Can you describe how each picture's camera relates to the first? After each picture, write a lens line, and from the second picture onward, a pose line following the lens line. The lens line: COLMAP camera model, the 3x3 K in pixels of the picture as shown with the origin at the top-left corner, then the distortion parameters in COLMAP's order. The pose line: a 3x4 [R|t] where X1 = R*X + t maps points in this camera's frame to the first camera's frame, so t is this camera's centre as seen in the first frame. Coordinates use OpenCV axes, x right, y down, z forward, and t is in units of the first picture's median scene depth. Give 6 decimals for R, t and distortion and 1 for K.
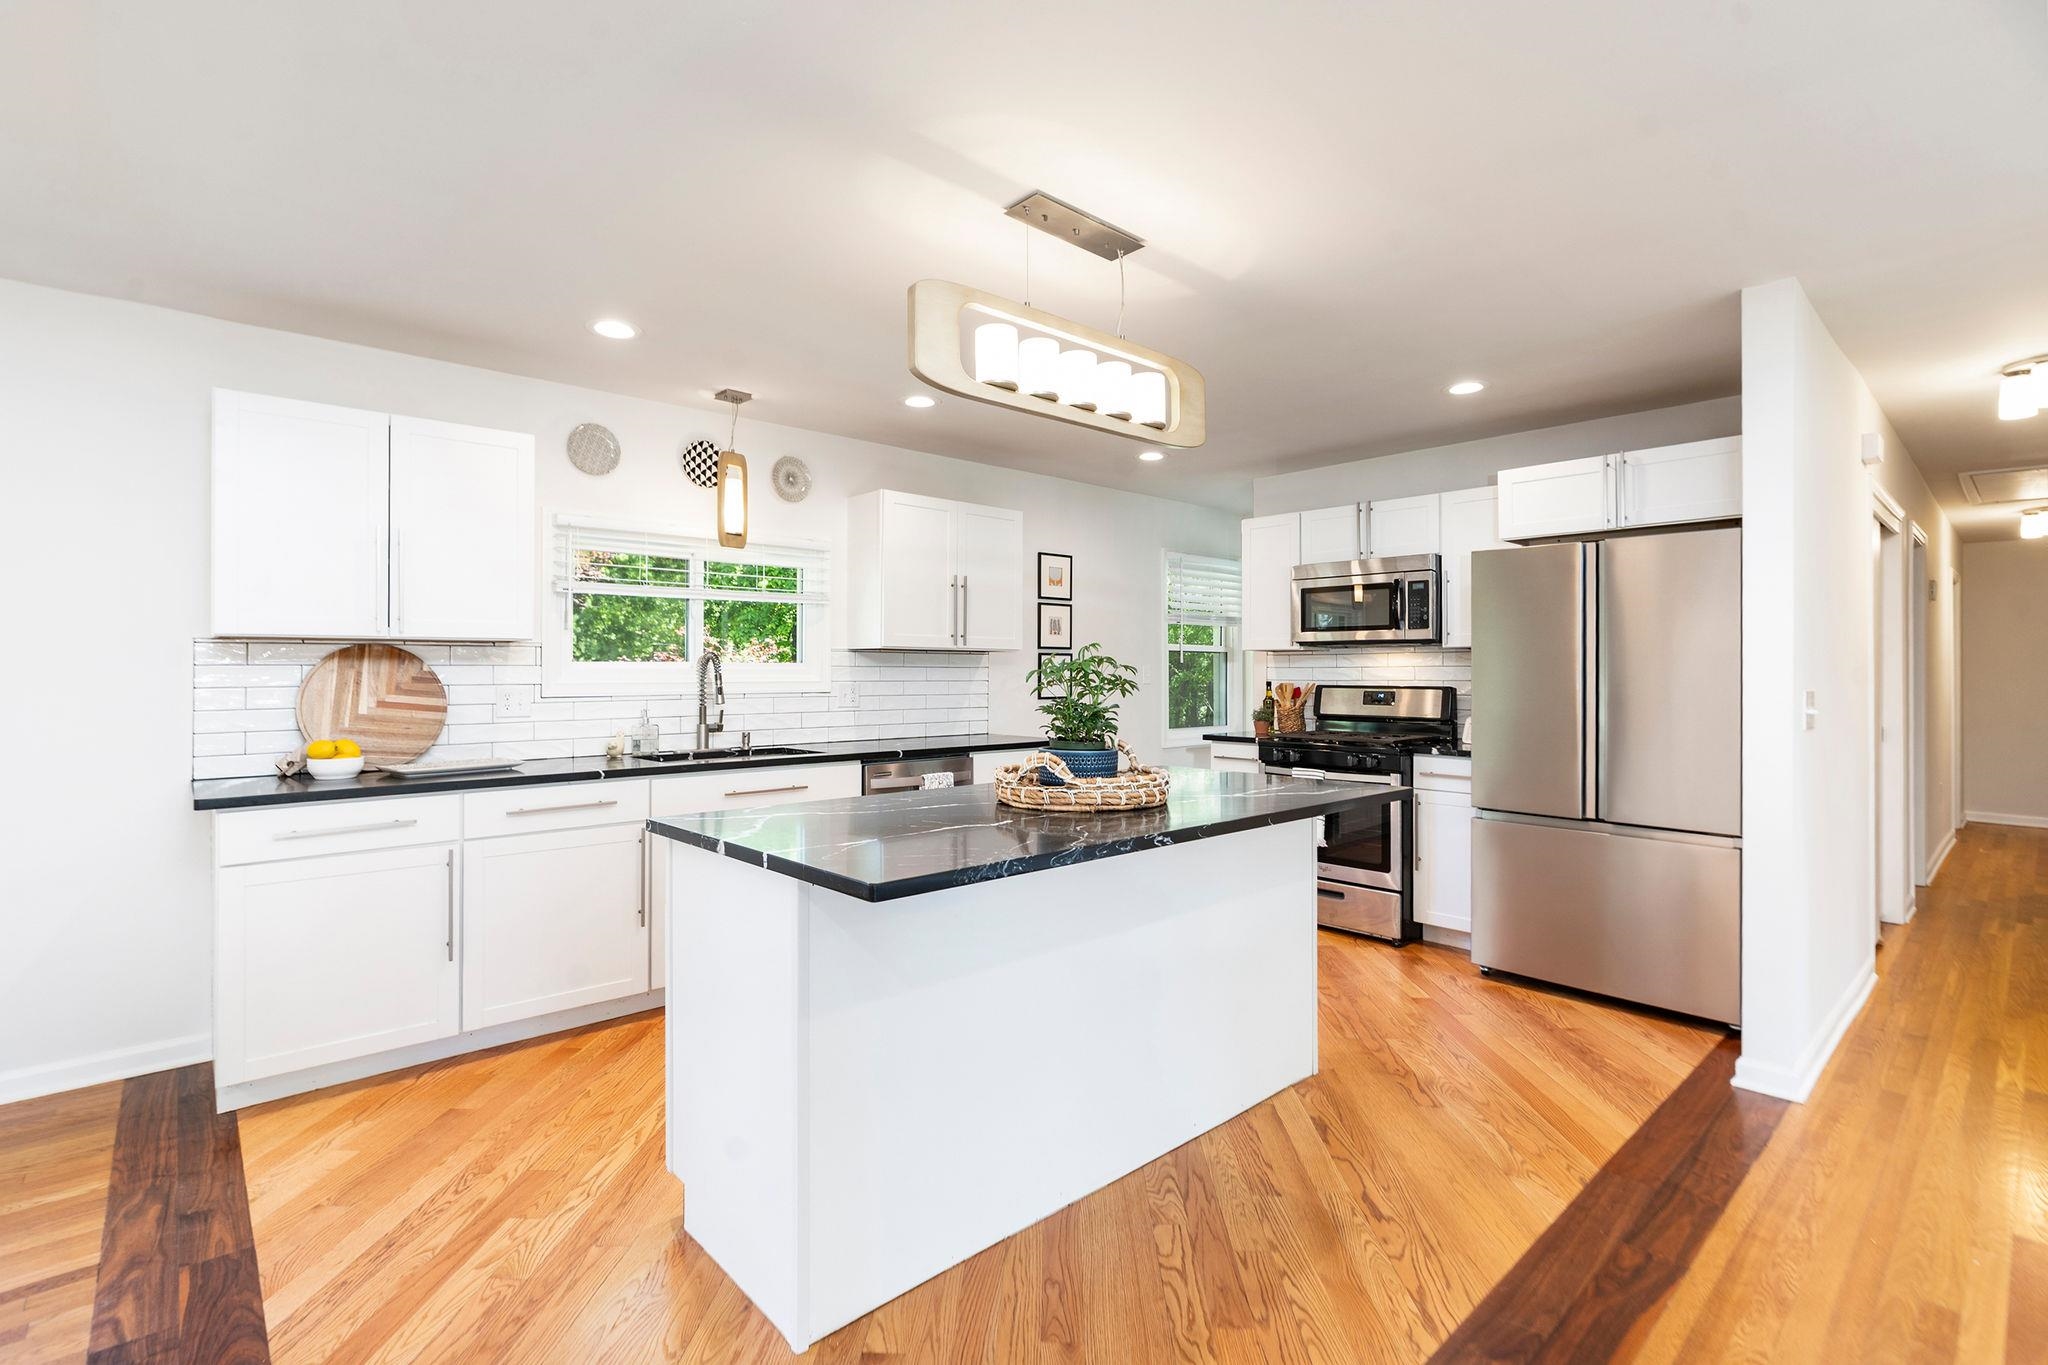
lens RADIAL K [[943.5, 0, 1022.9], [0, 943.5, 670.2], [0, 0, 1]] dist [-0.006734, 0.001894]
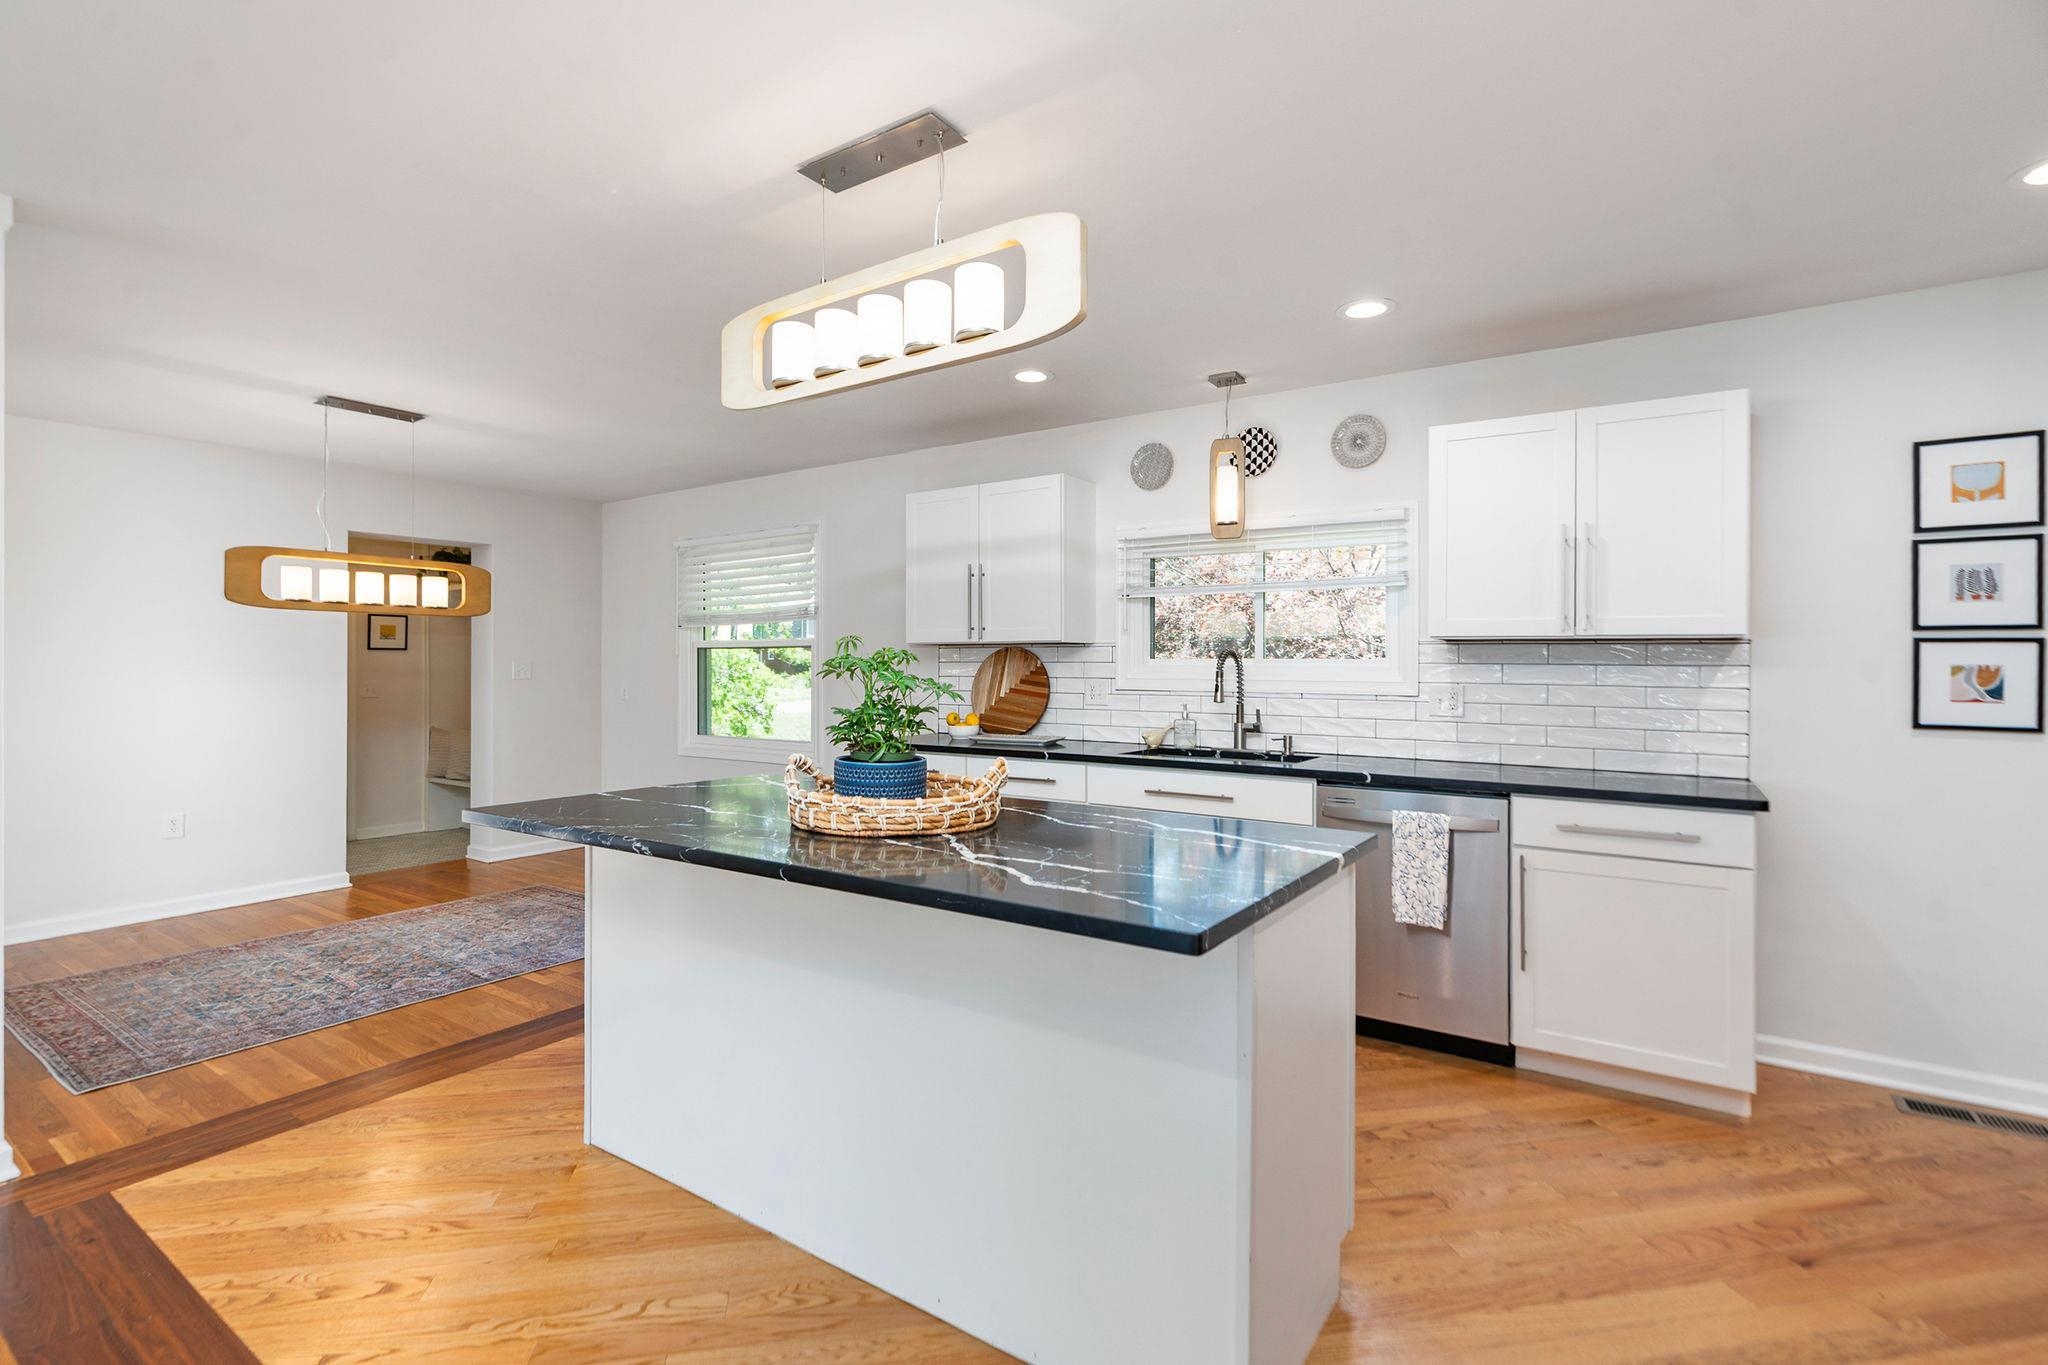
lens RADIAL K [[943.5, 0, 1017.7], [0, 943.5, 683.2], [0, 0, 1]] dist [-0.006734, 0.001894]
pose [[0.234259, 0.020883, -0.971950, 0.540061], [-0.003671, 0.999781, 0.020596, -0.002848], [0.972167, -0.001257, 0.234284, 0.542403]]
